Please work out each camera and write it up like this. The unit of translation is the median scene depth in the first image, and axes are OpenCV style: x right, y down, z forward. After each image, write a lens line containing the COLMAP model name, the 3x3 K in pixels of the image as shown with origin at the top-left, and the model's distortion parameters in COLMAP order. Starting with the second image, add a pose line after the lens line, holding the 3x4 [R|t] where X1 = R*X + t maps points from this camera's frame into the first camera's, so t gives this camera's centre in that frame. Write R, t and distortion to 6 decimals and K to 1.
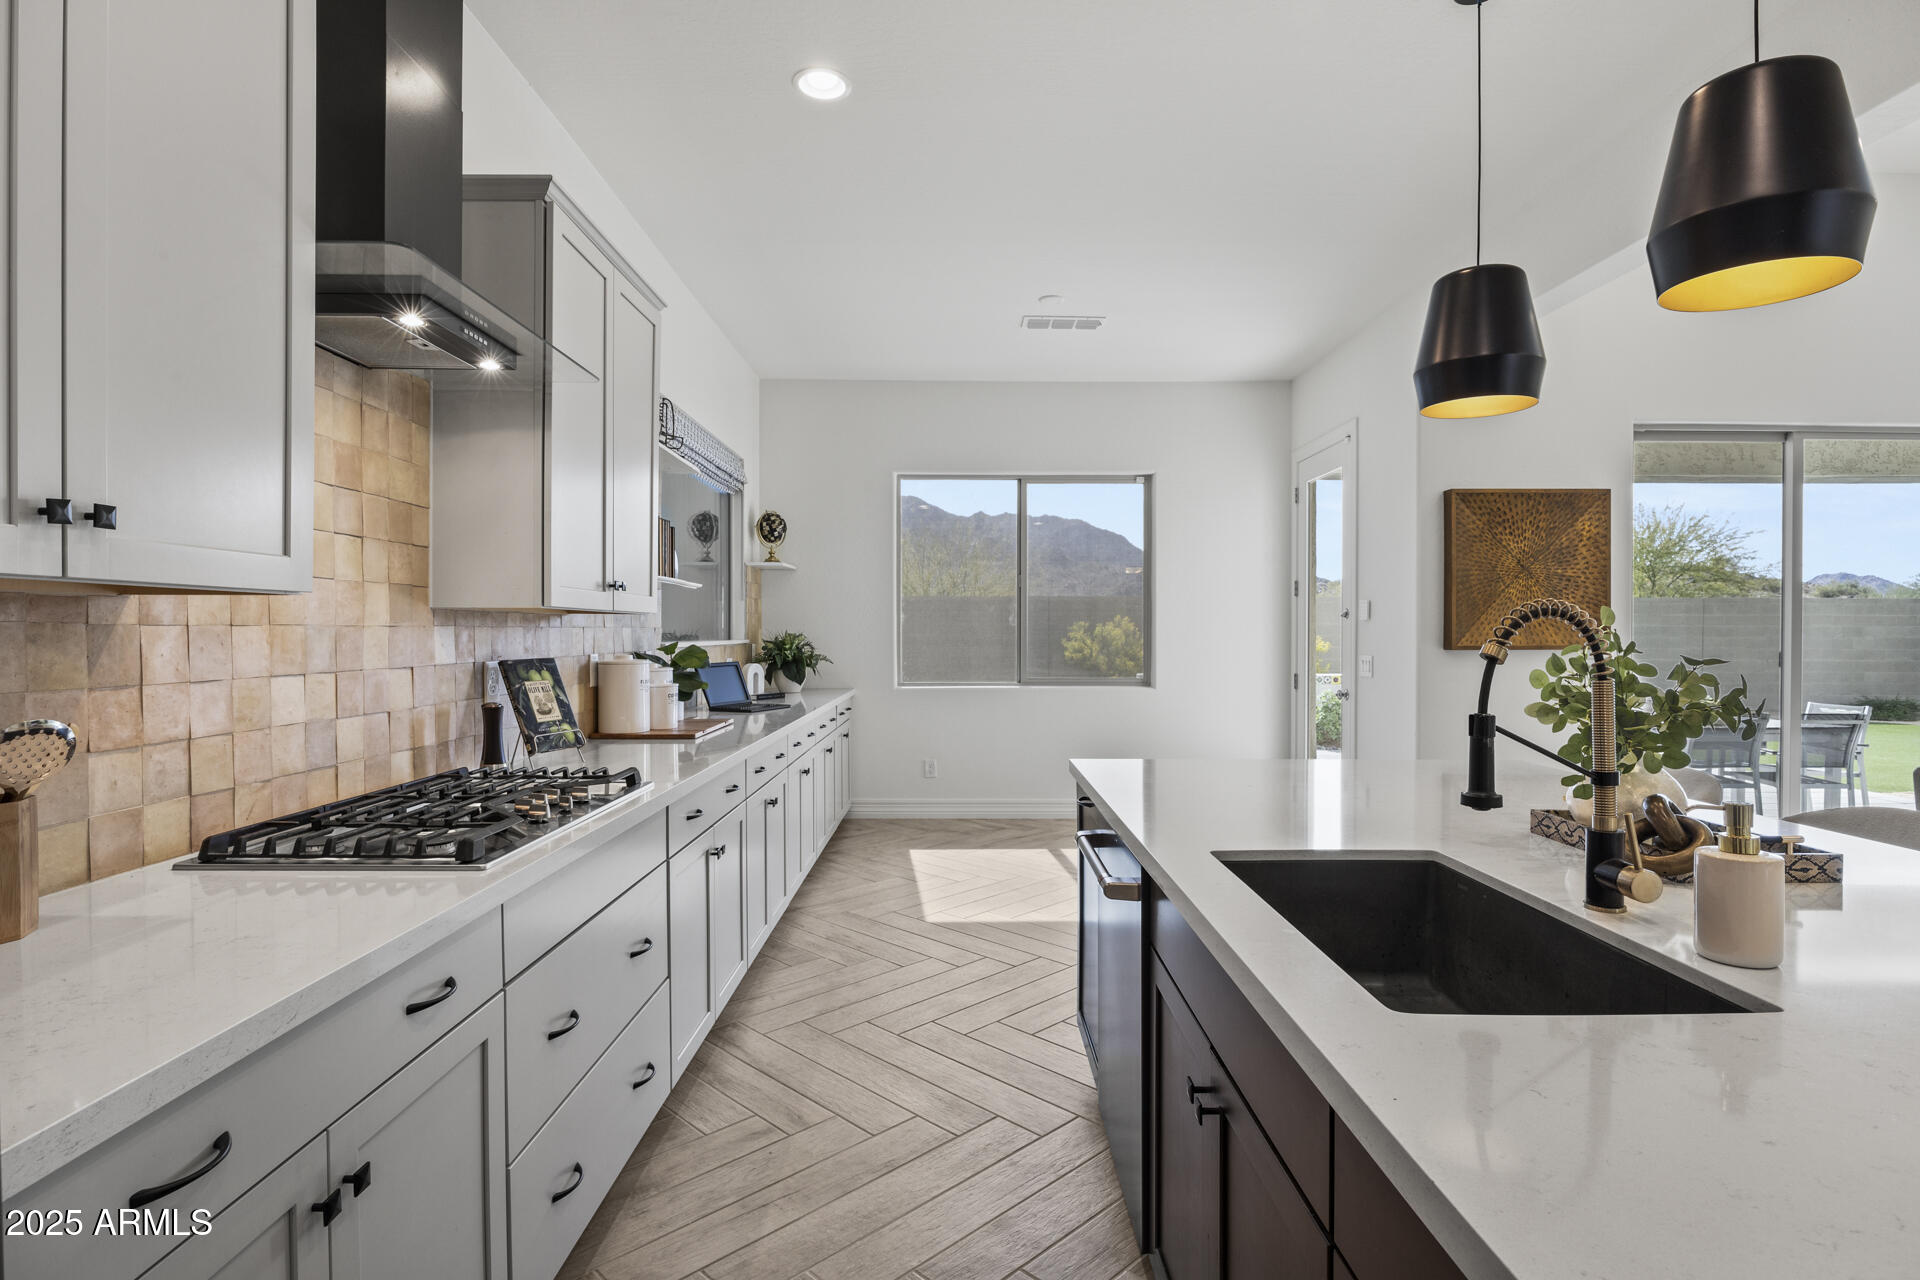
lens RADIAL K [[973.1, 0, 957.7], [0, 973.1, 647.7], [0, 0, 1]] dist [-0.009817, -0.000542]
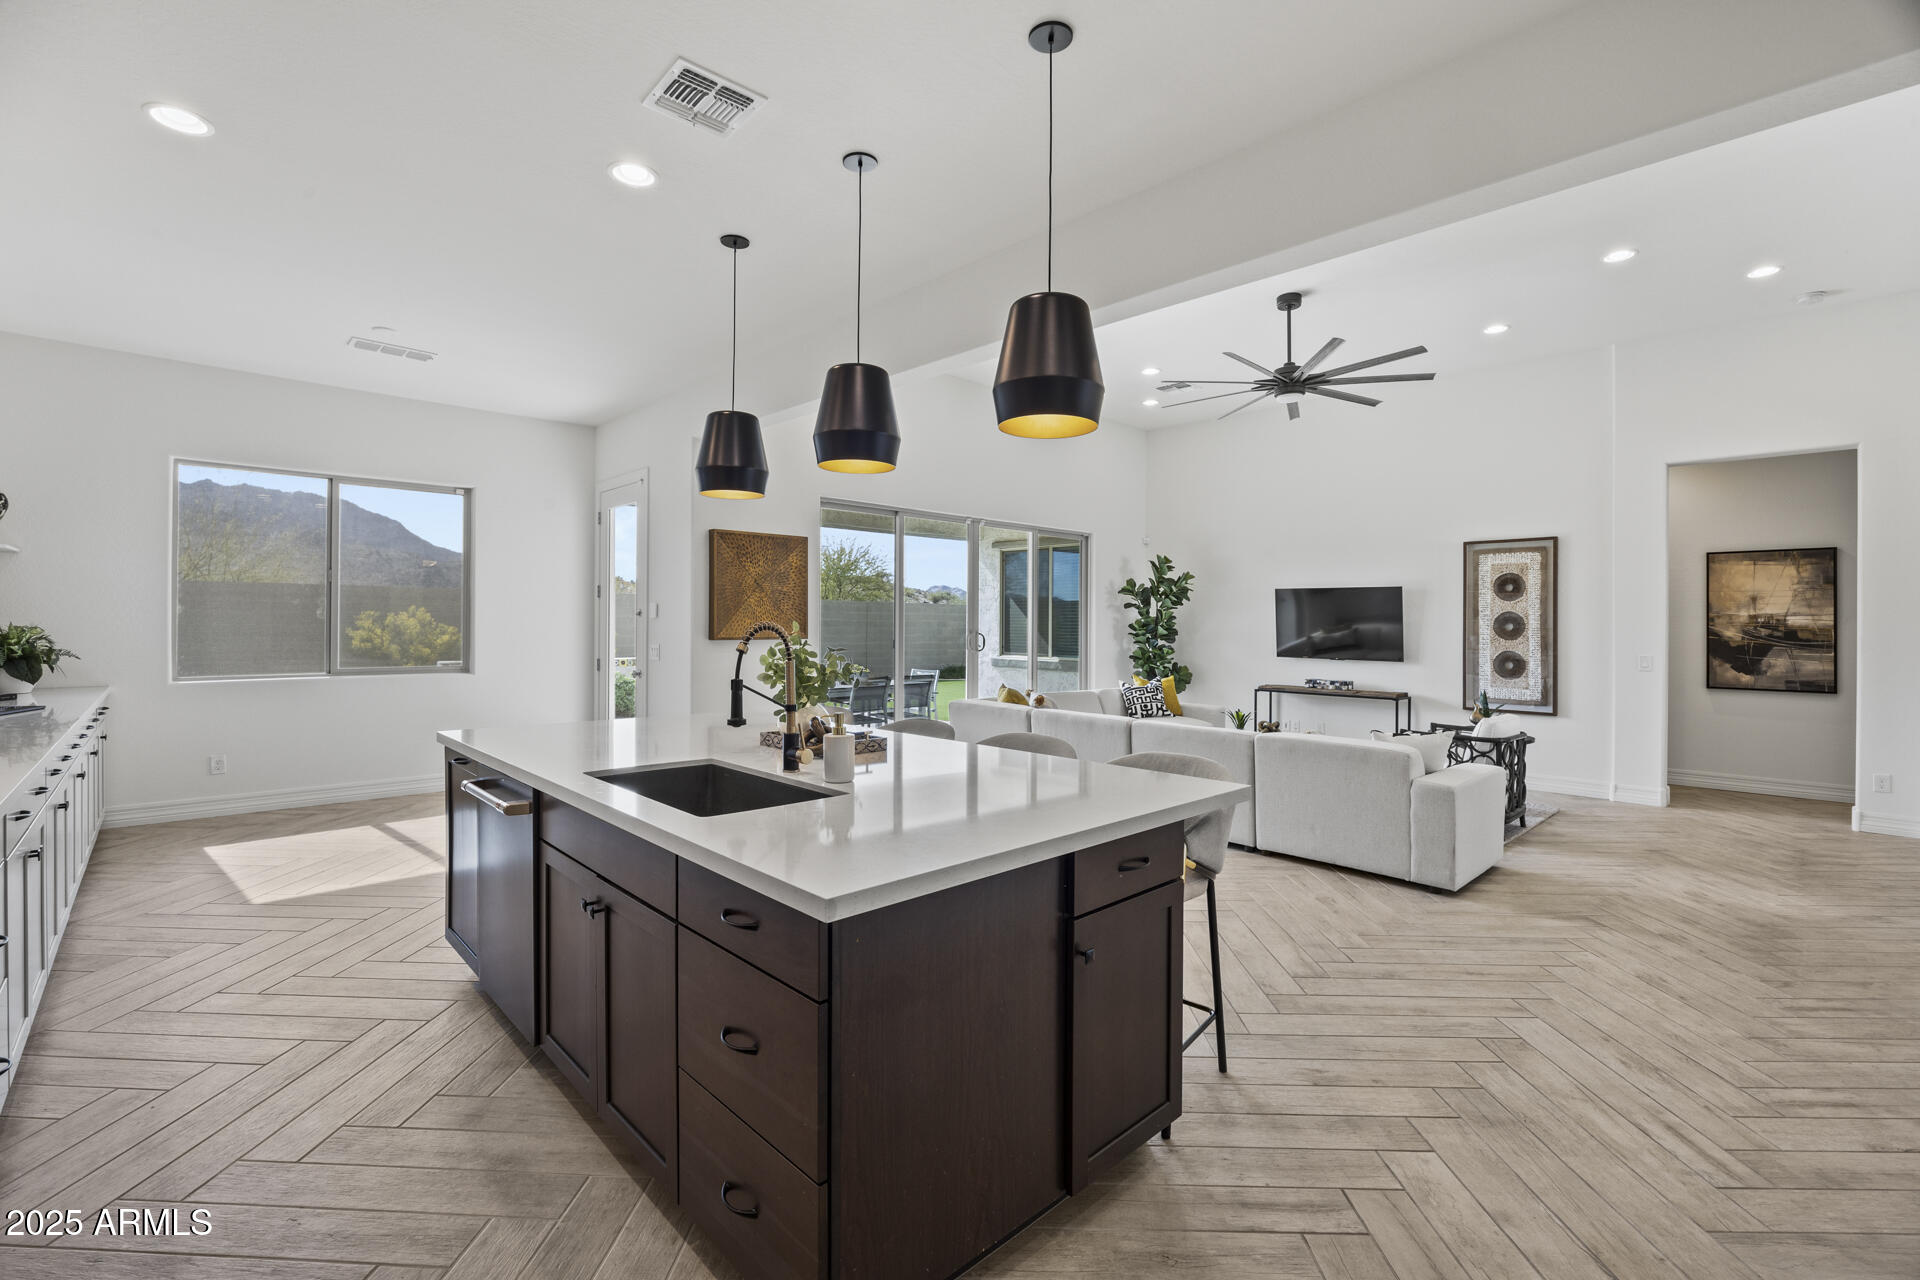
lens RADIAL K [[842.3, 0, 955.1], [0, 842.3, 623.3], [0, 0, 1]] dist [-0.016431, 0.000700]
pose [[0.727556, 0.005429, 0.686027, -0.132043], [0.003592, 0.999925, -0.011722, -0.010143], [-0.686039, 0.010993, 0.727482, -0.234049]]
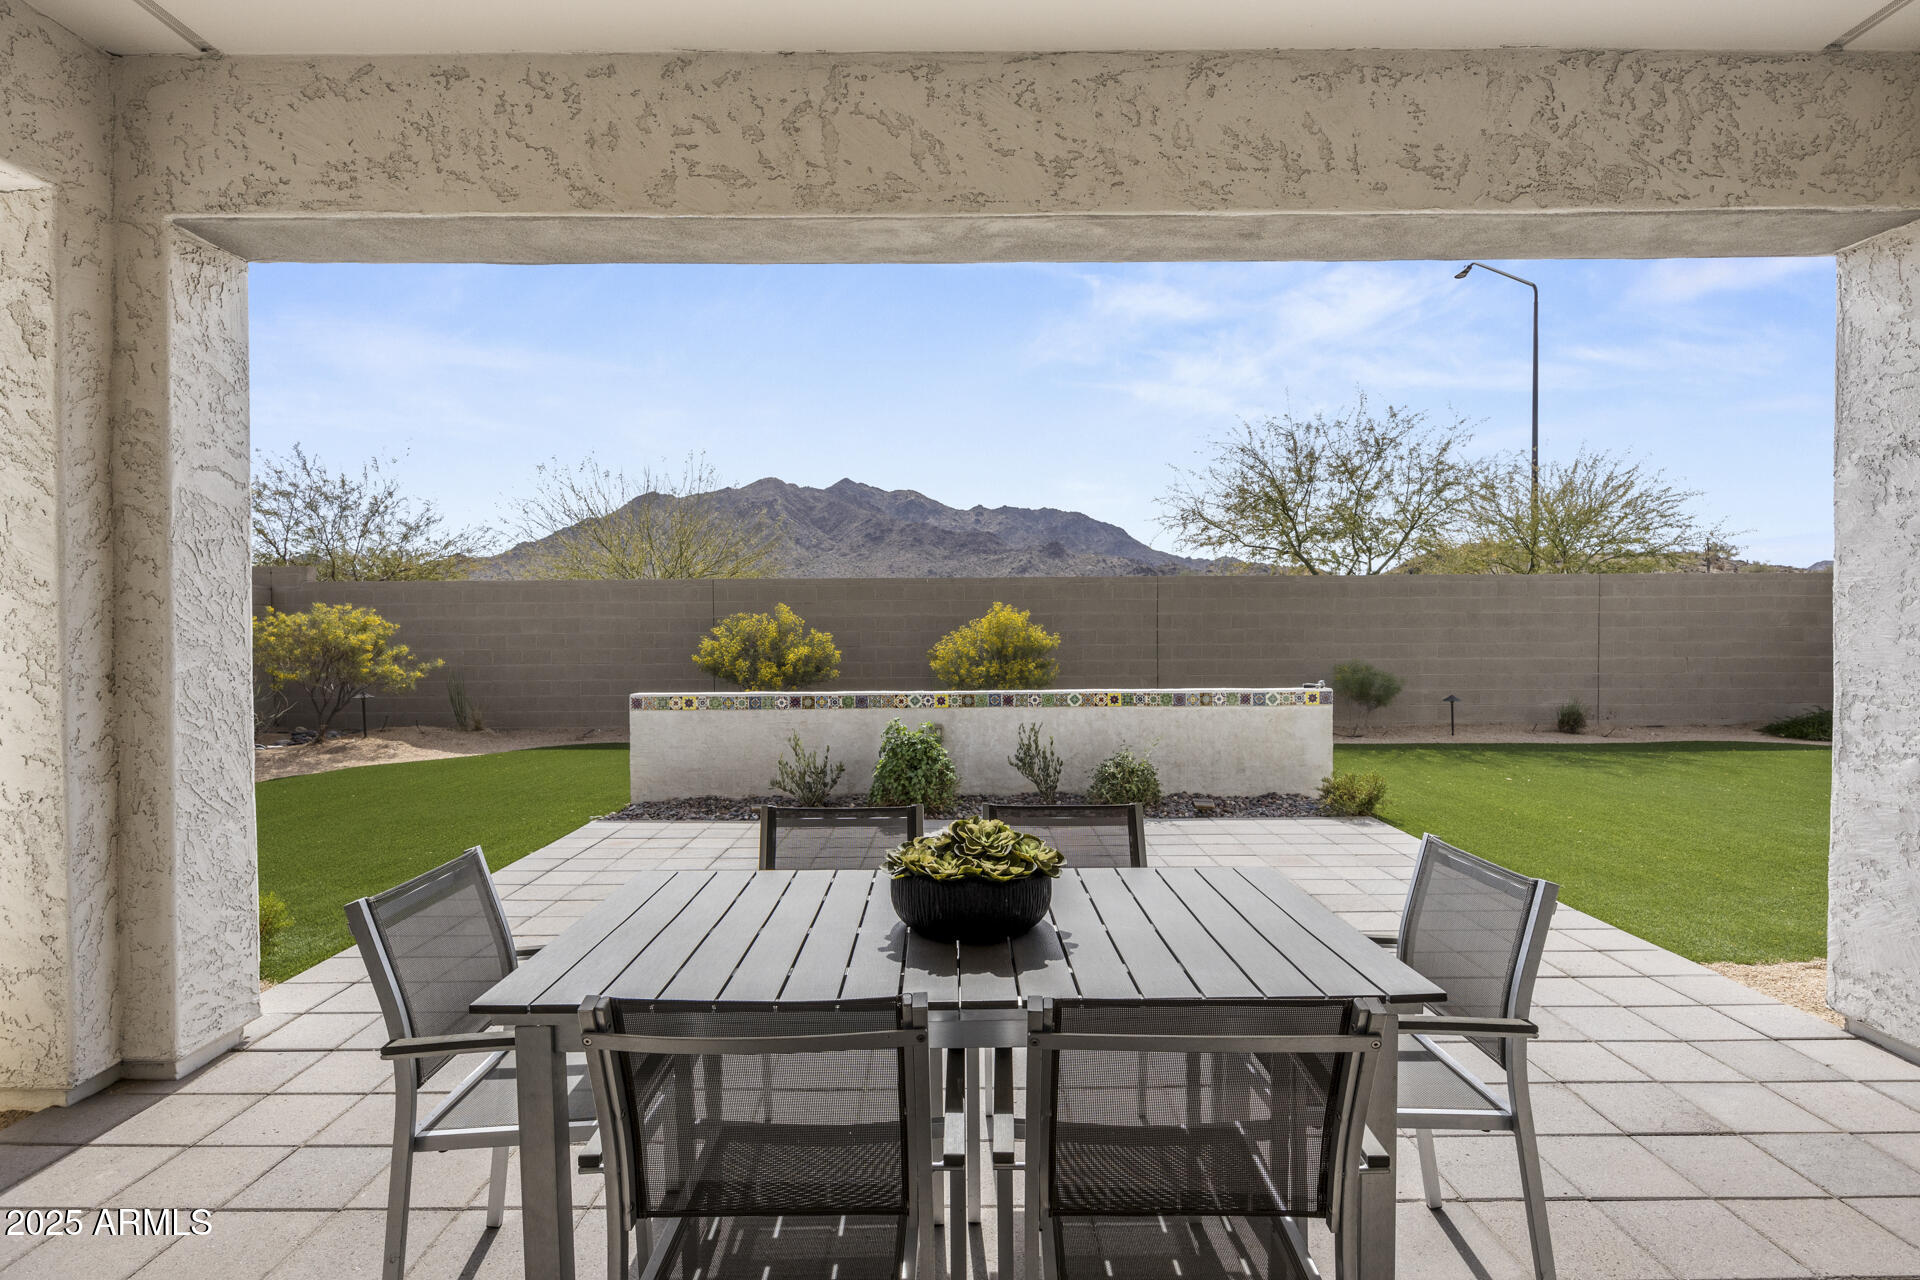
lens RADIAL K [[968.6, 0, 959.1], [0, 968.6, 642.7], [0, 0, 1]] dist [-0.005231, -0.001306]
pose [[0.999961, -0.008469, -0.002678, 1.557089], [0.008472, 0.999964, 0.000911, -0.020240], [0.002671, -0.000934, 0.999996, 1.442573]]
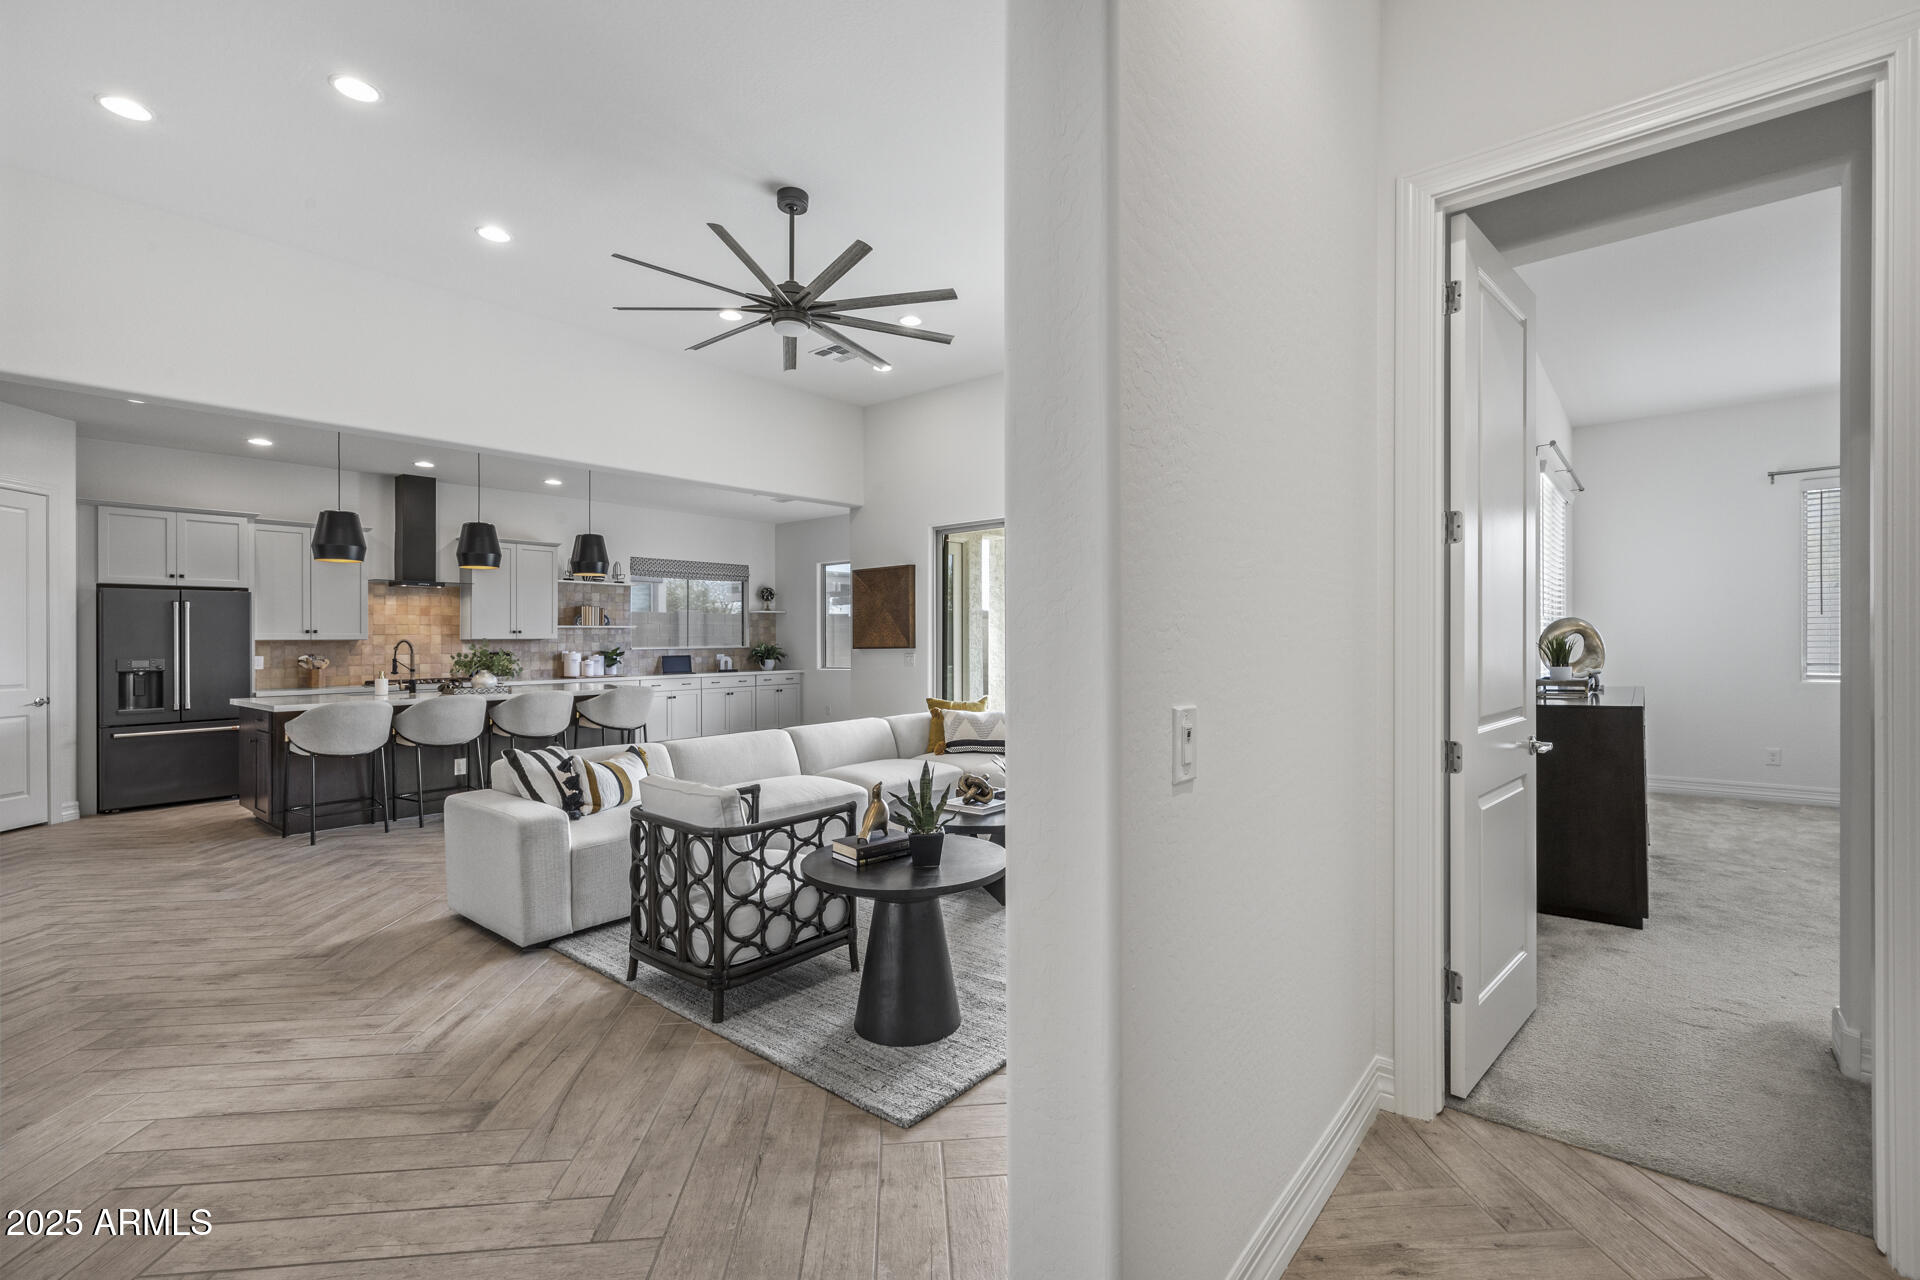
lens RADIAL K [[835.9, 0, 964.7], [0, 835.9, 636.4], [0, 0, 1]] dist [0.001003, 0.000923]
pose [[0.764127, -0.014823, -0.644895, 2.701745], [0.001932, 0.999784, -0.020691, 0.019122], [0.645063, 0.014564, 0.763991, -0.276631]]
